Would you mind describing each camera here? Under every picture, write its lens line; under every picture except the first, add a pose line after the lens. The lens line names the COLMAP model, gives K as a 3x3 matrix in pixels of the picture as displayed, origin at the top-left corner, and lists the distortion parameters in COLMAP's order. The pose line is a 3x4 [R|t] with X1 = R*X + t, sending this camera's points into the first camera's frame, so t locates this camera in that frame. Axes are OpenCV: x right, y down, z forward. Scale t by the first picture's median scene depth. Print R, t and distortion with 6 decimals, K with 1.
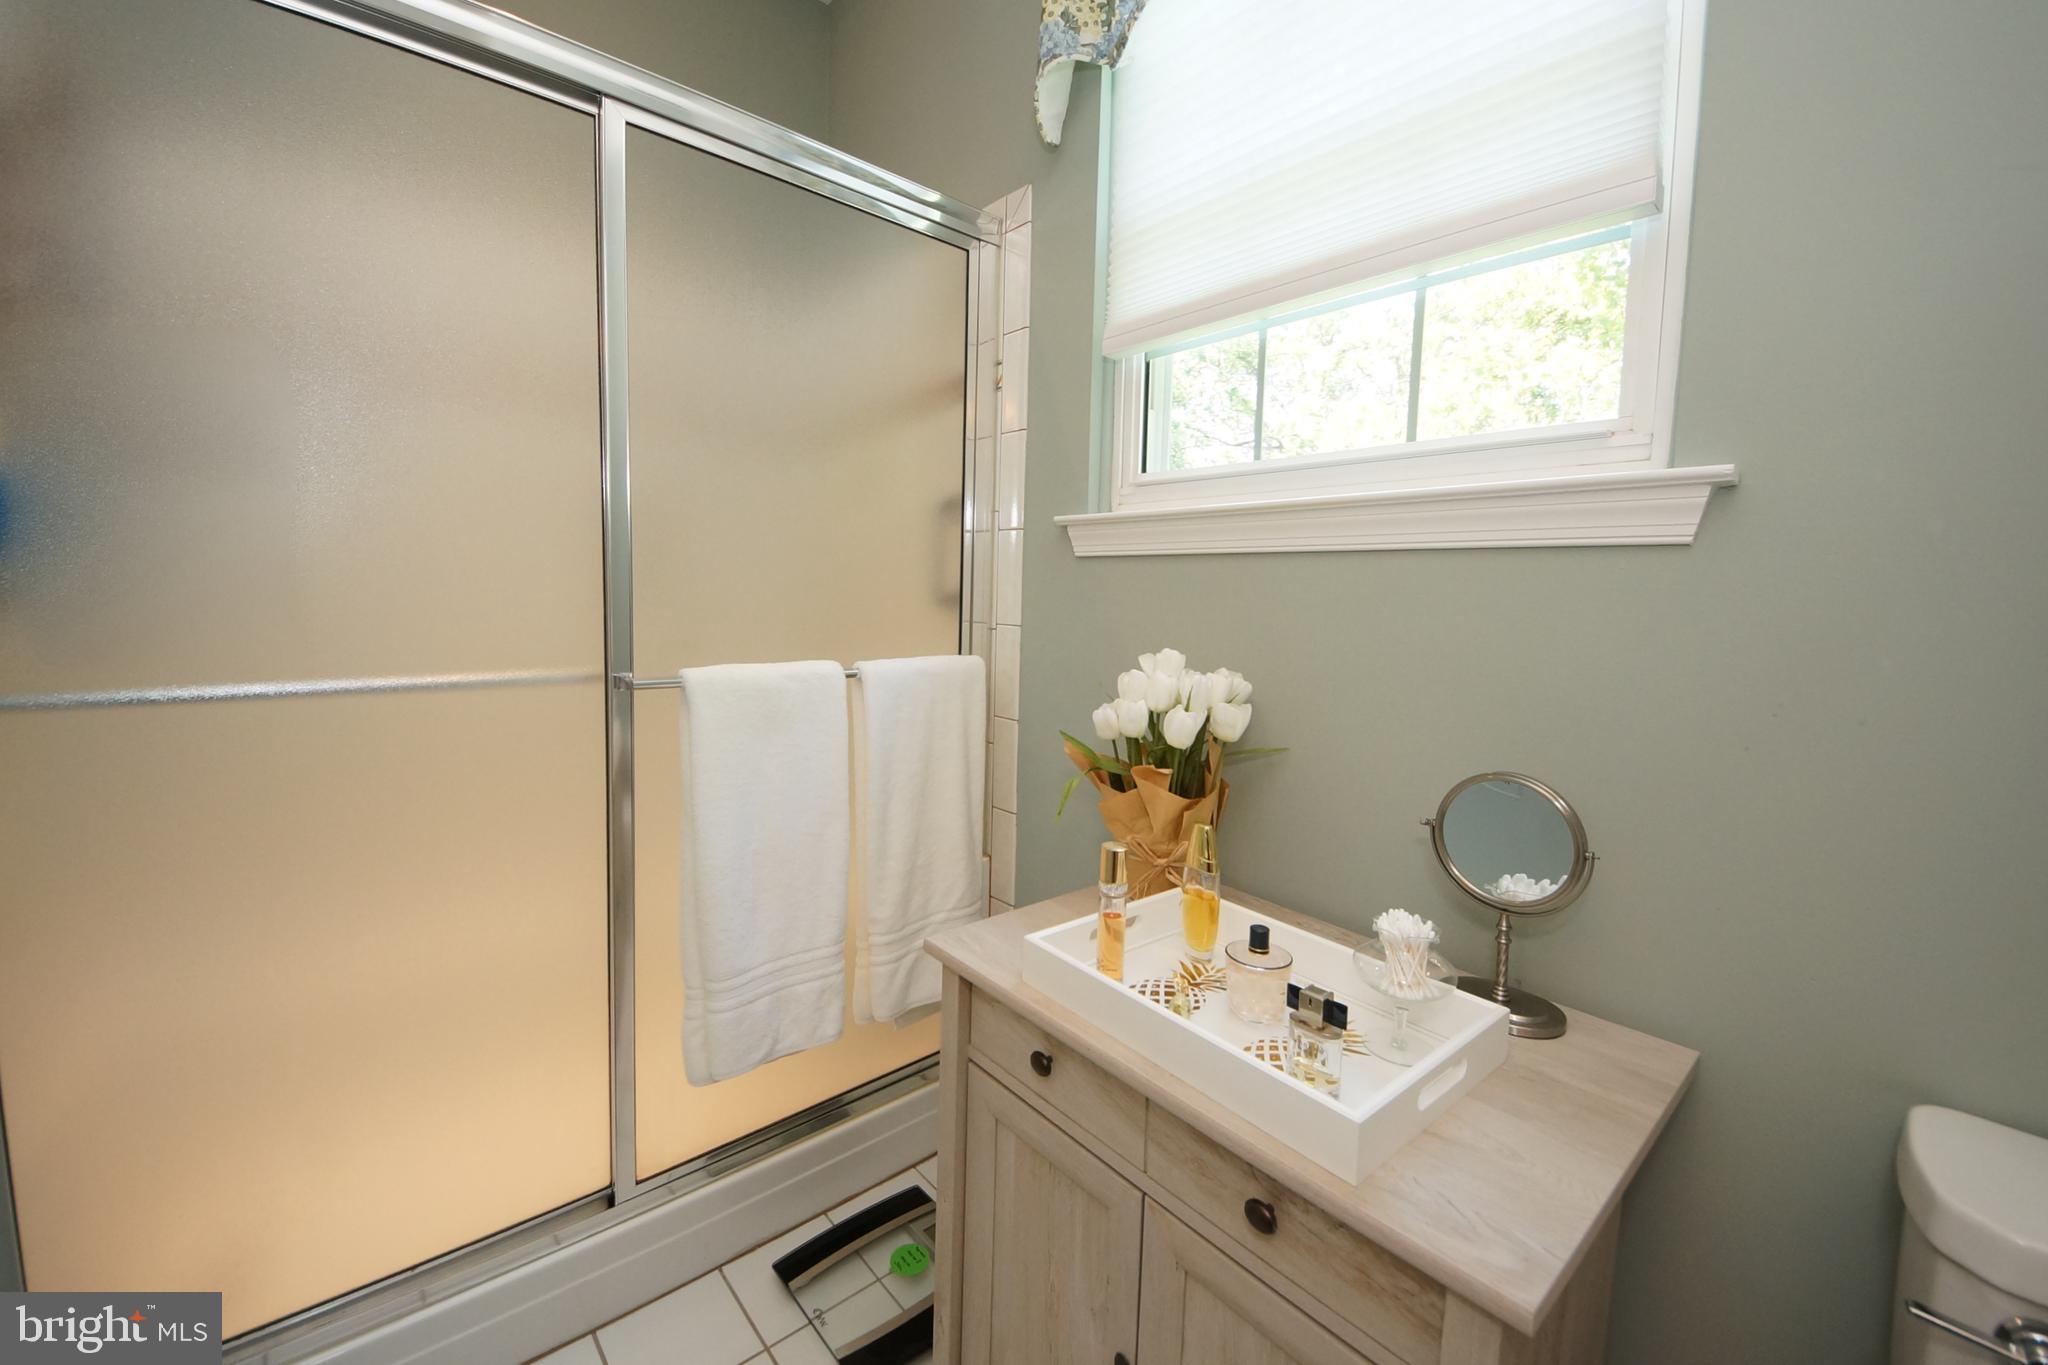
lens RADIAL K [[747.0, 0, 1027.4], [0, 747.0, 677.4], [0, 0, 1]] dist [0.025444, -0.019295]
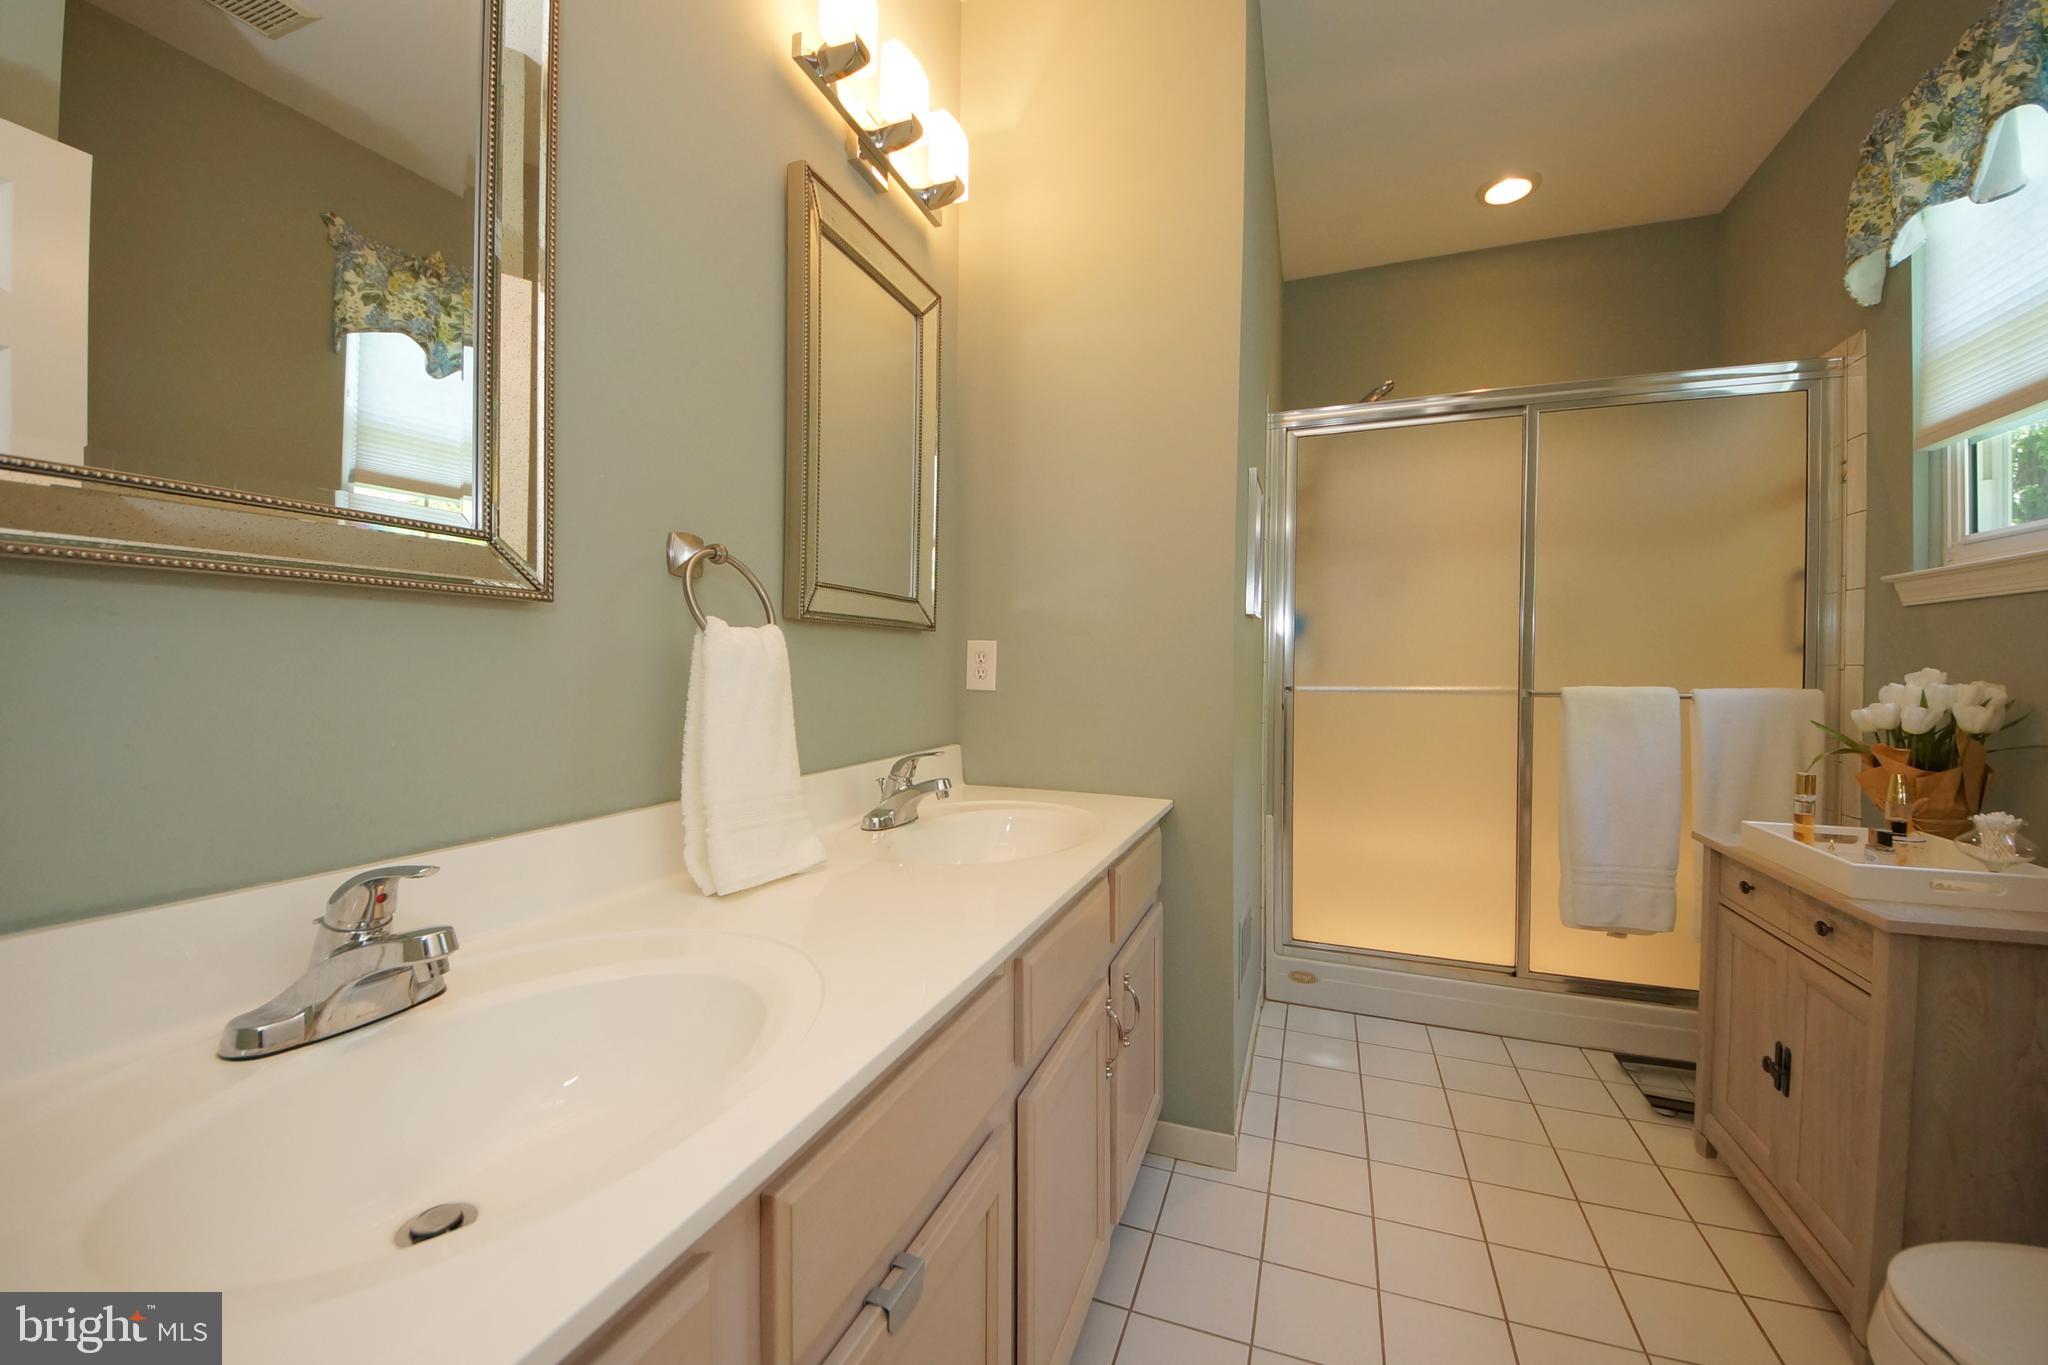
lens RADIAL K [[747.0, 0, 1027.4], [0, 747.0, 677.4], [0, 0, 1]] dist [0.025444, -0.019295]
pose [[0.432114, -0.022223, -0.901545, 0.620211], [-0.077895, 0.995040, -0.061863, 0.168958], [0.898448, 0.096957, 0.428240, -0.951788]]
